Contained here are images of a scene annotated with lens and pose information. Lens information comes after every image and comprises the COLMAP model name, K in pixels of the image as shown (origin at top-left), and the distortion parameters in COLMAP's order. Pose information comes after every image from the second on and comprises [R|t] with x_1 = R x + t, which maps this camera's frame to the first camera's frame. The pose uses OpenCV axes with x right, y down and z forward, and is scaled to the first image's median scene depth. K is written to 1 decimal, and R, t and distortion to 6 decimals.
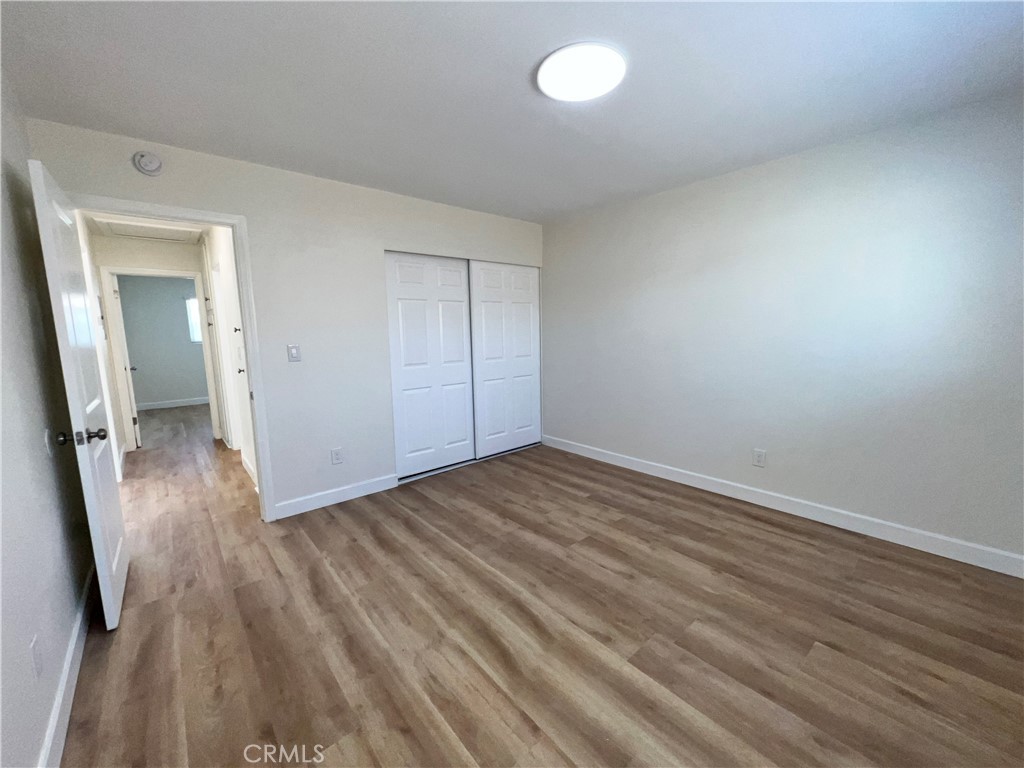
lens RADIAL K [[406.9, 0, 511.3], [0, 406.9, 384.3], [0, 0, 1]] dist [-0.001313, 0.000518]
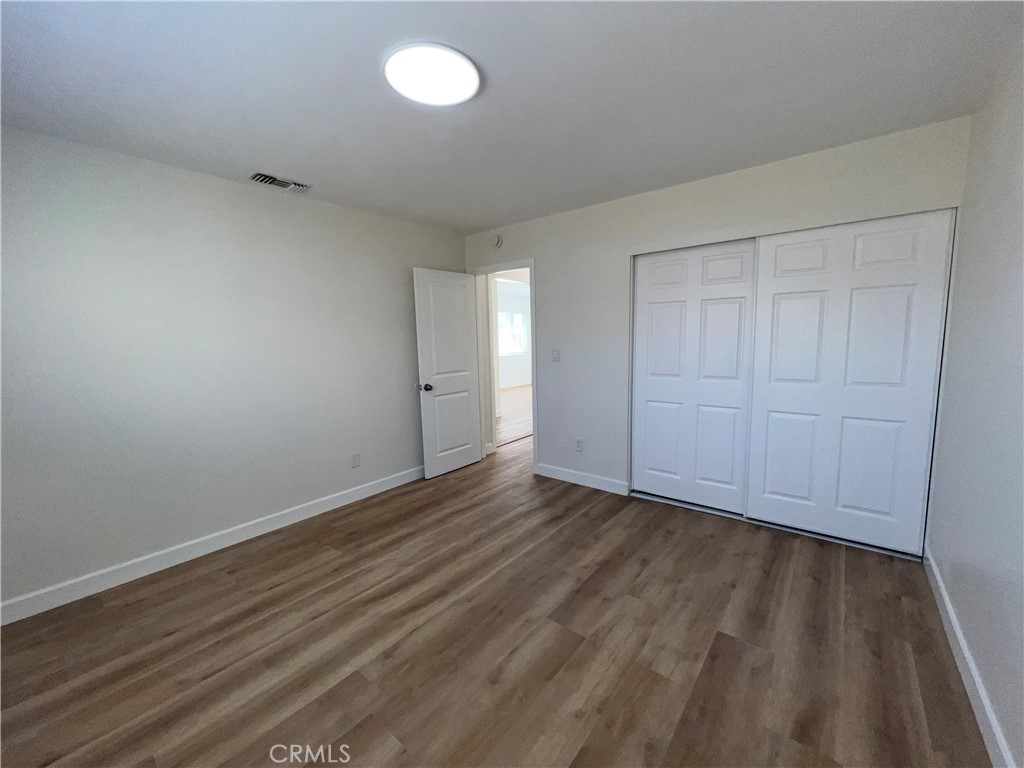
lens RADIAL K [[406.9, 0, 515.0], [0, 406.9, 382.7], [0, 0, 1]] dist [-0.001313, 0.000518]
pose [[0.187708, 0.125797, -0.974136, 0.769965], [-0.113713, 0.987879, 0.105660, -0.119857], [0.975620, 0.090938, 0.199737, 0.673651]]
